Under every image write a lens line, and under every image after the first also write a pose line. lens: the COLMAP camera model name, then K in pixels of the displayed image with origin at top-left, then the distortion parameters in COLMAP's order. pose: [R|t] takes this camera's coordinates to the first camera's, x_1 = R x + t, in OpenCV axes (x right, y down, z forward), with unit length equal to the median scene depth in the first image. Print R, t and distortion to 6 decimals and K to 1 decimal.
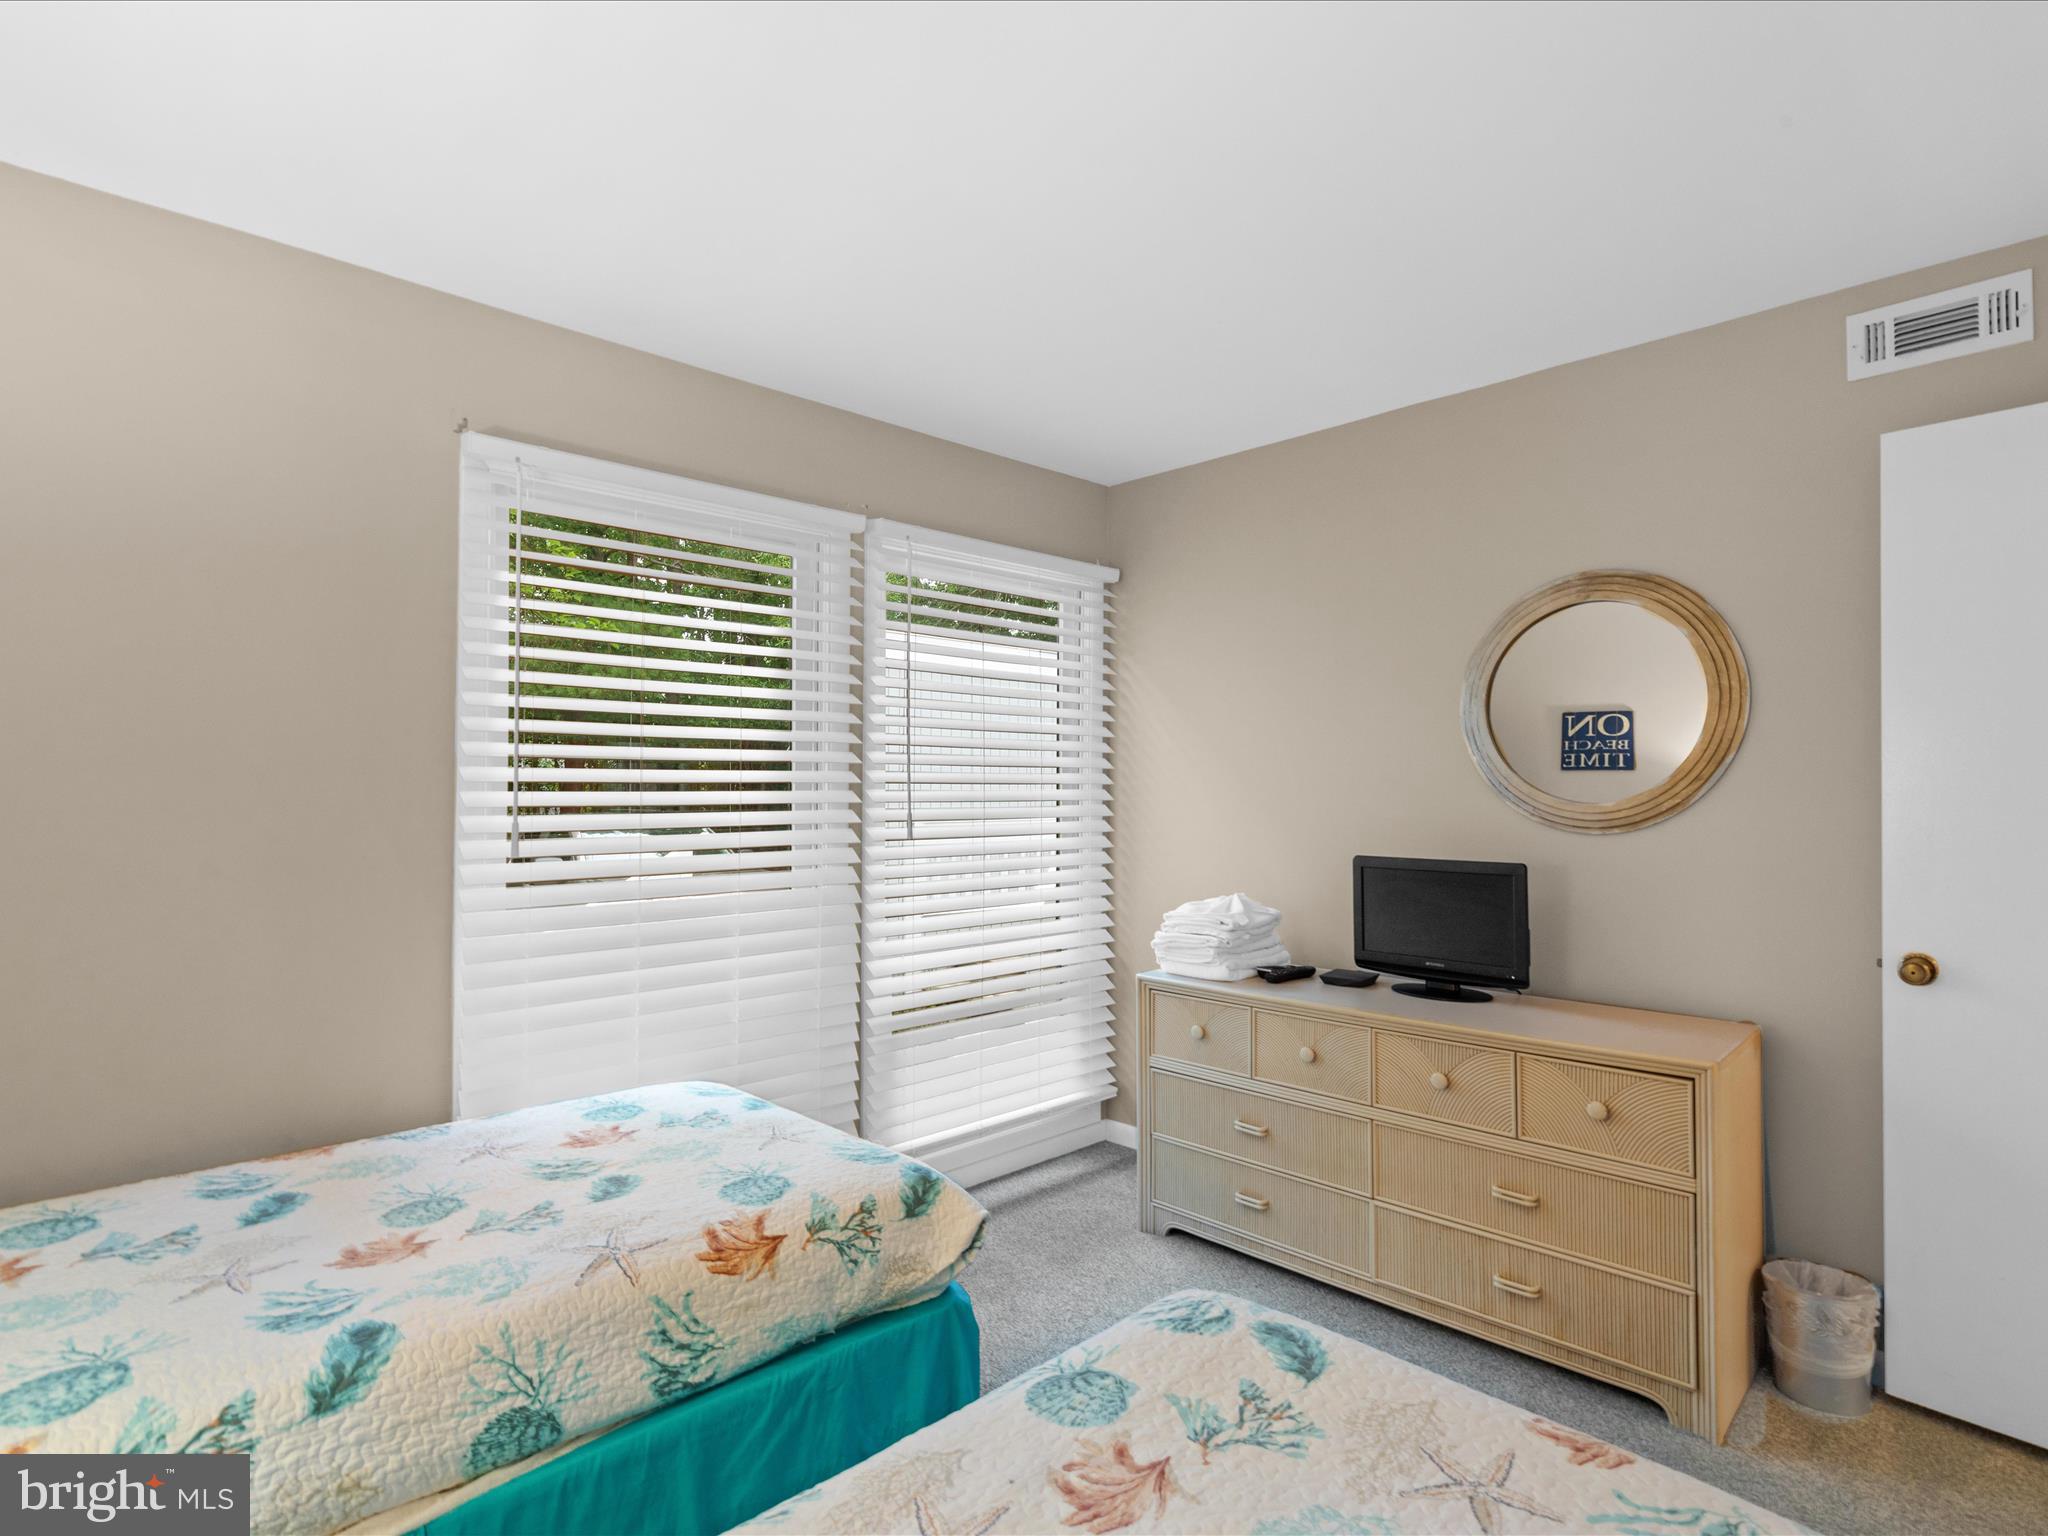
lens RADIAL K [[1028.3, 0, 1022.9], [0, 1028.3, 779.1], [0, 0, 1]] dist [0.003321, 0.000325]
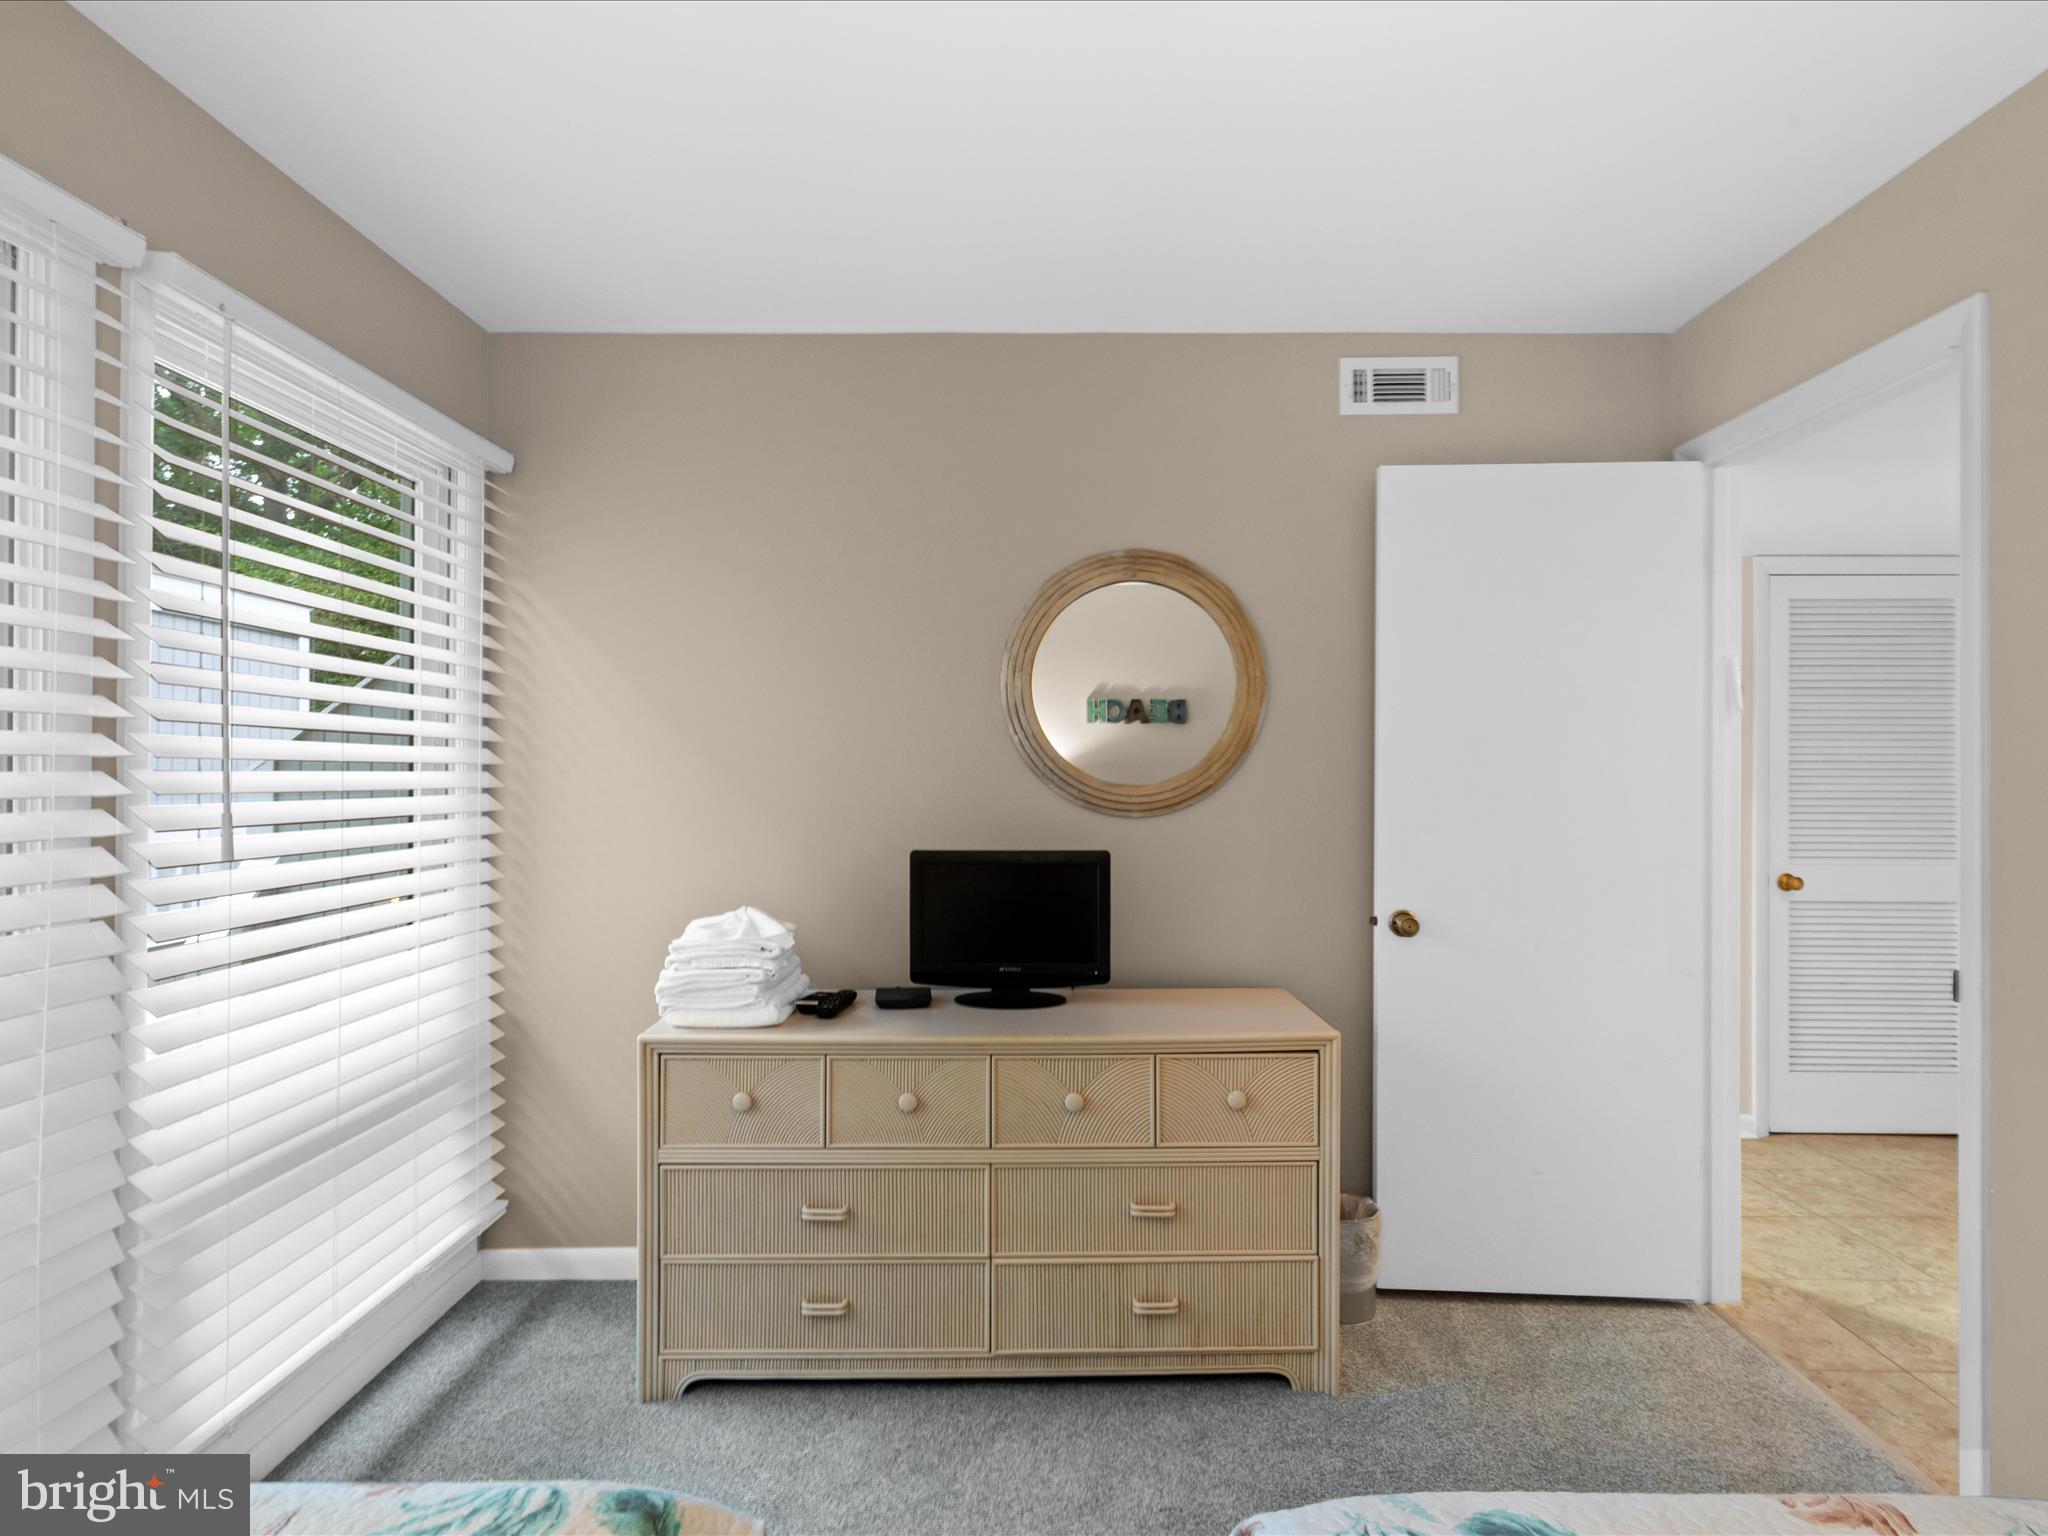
lens RADIAL K [[1072.0, 0, 1024.0], [0, 1072.0, 768.0], [0, 0, 1]] dist [0.001756, 0.000141]
pose [[0.707943, 0.003196, 0.706262, -0.235032], [-0.007369, 0.999969, 0.002861, 0.004626], [-0.706231, -0.007229, 0.707945, 0.328205]]
